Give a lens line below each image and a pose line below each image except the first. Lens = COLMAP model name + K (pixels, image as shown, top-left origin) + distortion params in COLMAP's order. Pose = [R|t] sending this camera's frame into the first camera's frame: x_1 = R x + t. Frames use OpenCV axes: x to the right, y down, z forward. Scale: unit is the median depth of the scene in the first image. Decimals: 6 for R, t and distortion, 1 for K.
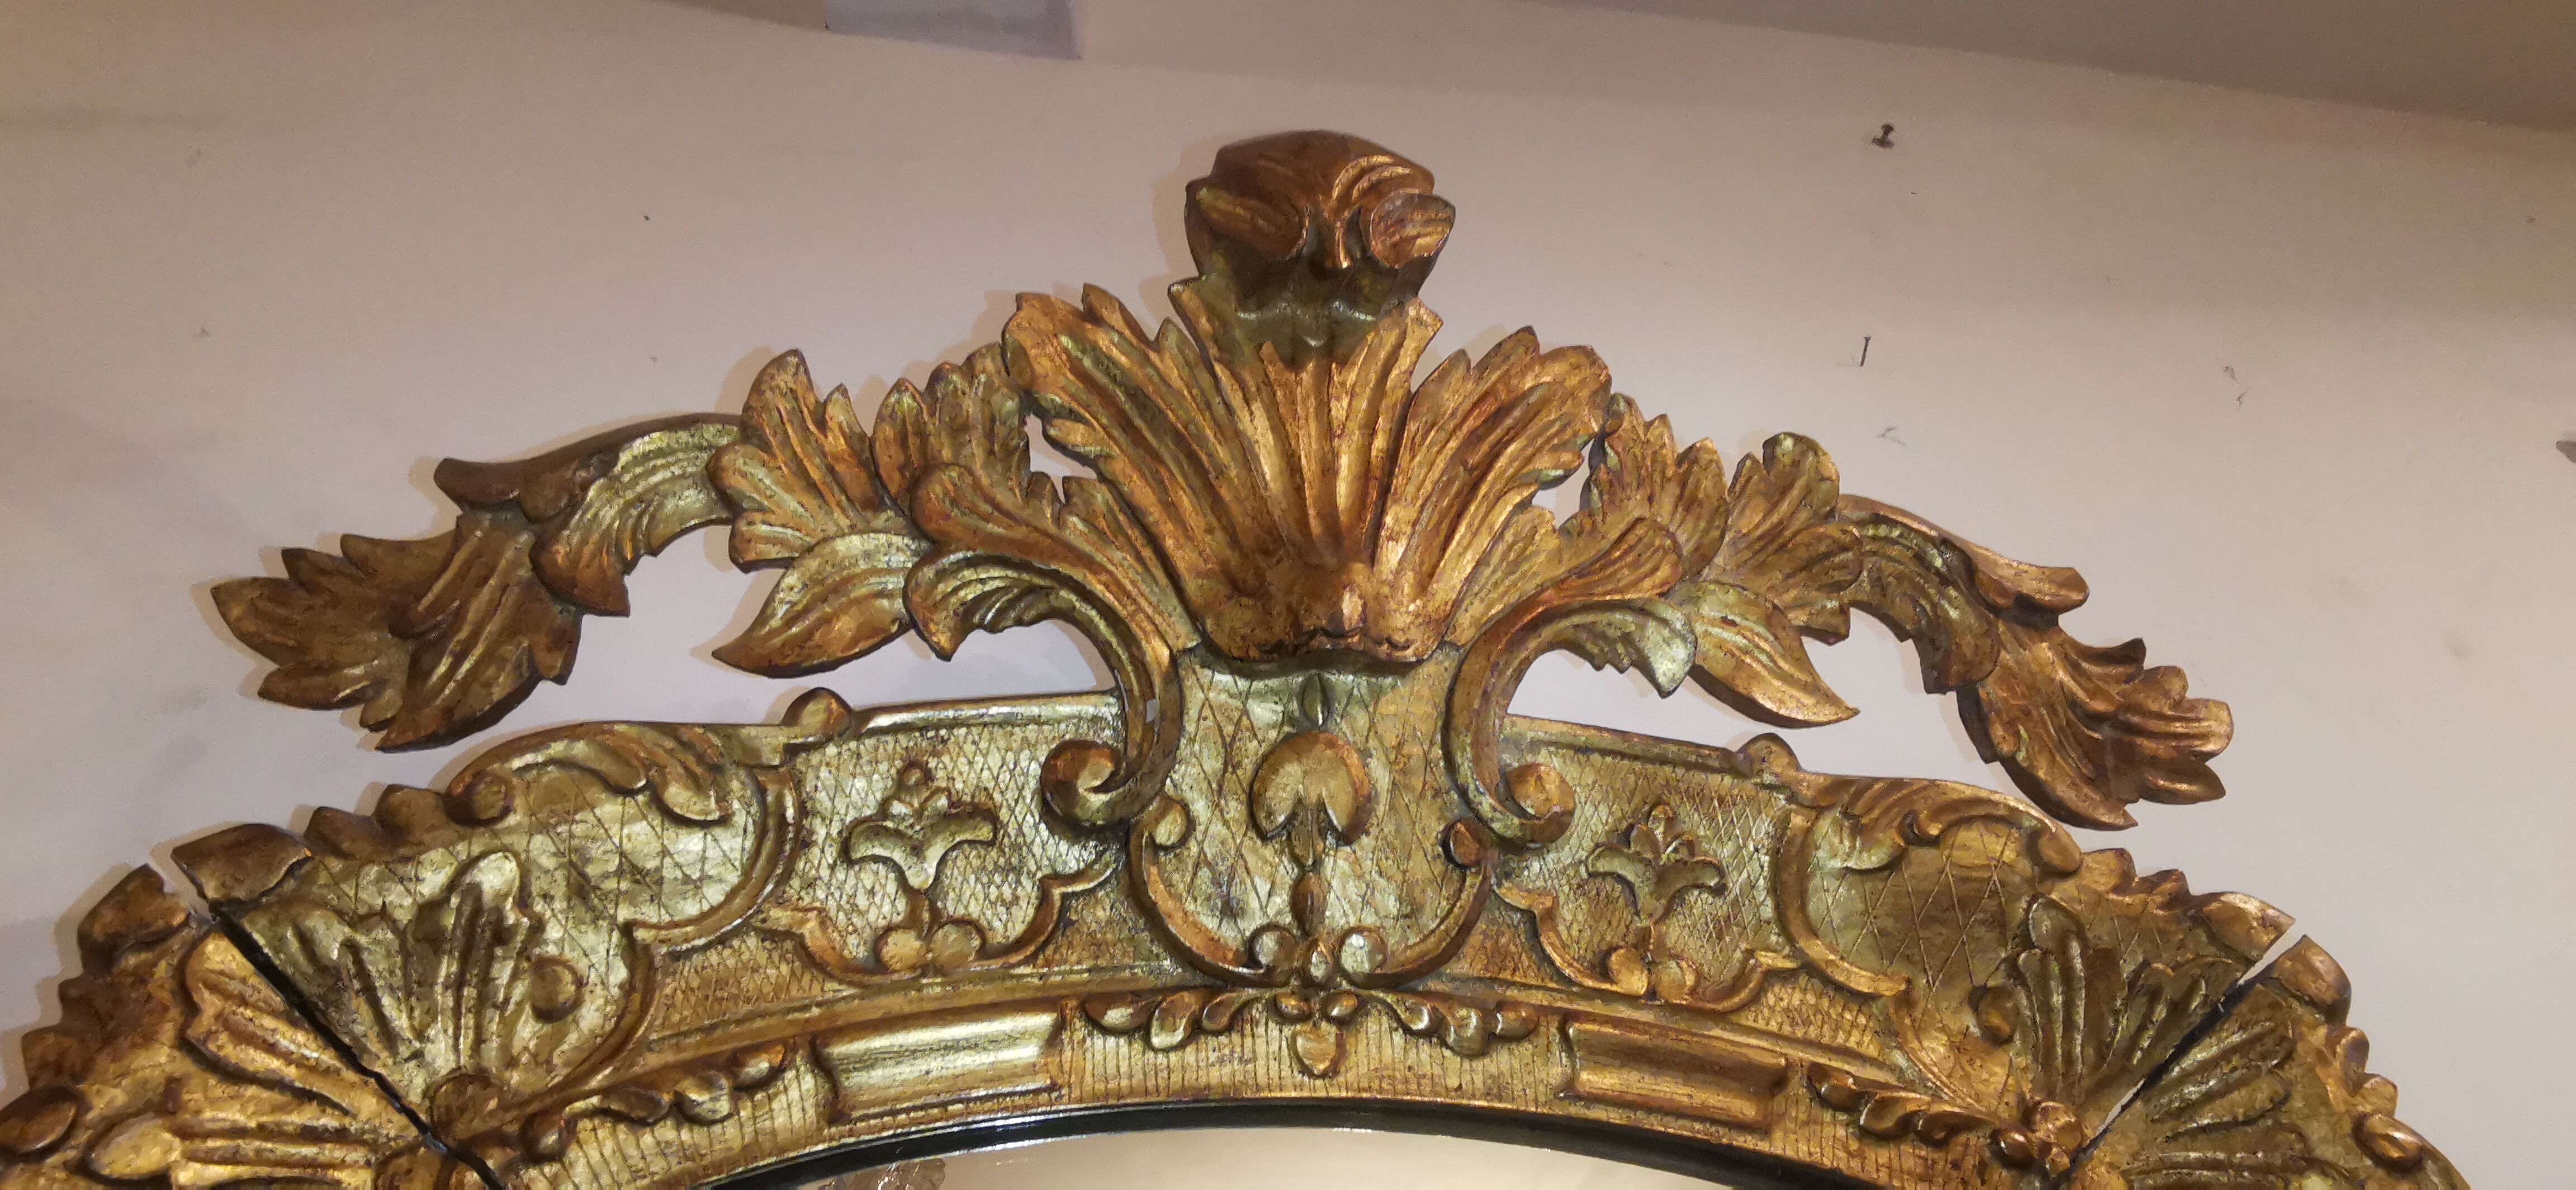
lens RADIAL K [[1434.3, 0, 1286.4], [0, 1434.3, 564.4], [0, 0, 1]] dist [-0.041783, -0.001598]
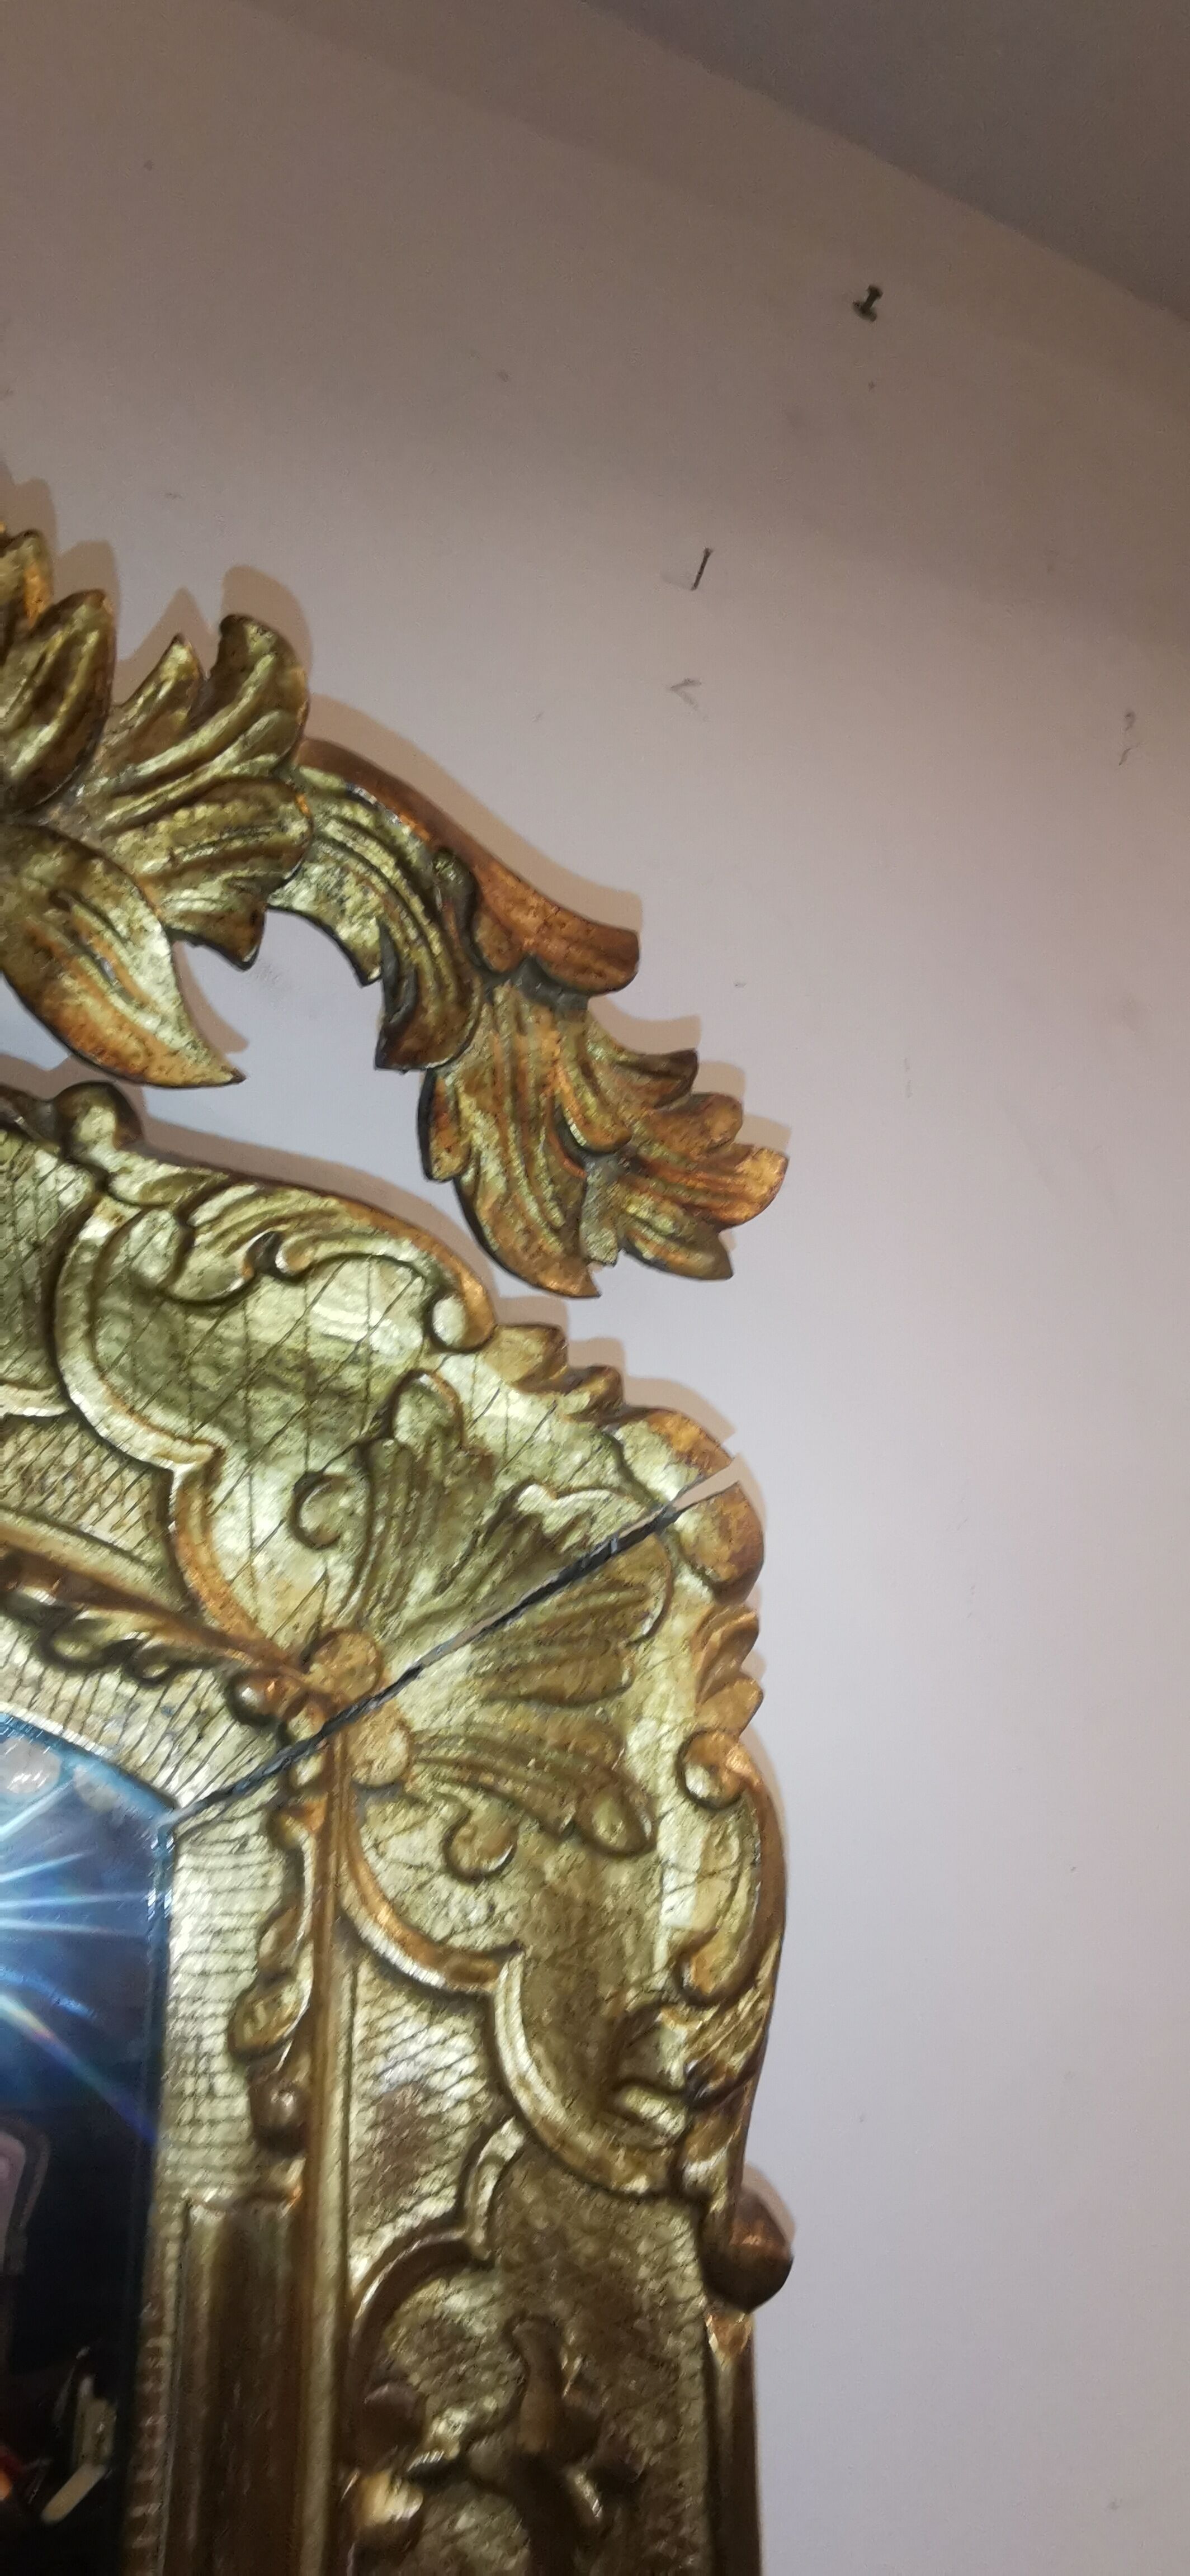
lens RADIAL K [[1434.3, 0, 508.6], [0, 1434.3, 1283.4], [0, 0, 1]] dist [-0.041783, -0.001598]
pose [[0.960534, 0.158922, 0.228295, 0.281929], [-0.231537, 0.911643, 0.339556, -0.048566], [-0.154161, -0.379014, 0.912460, 0.238525]]
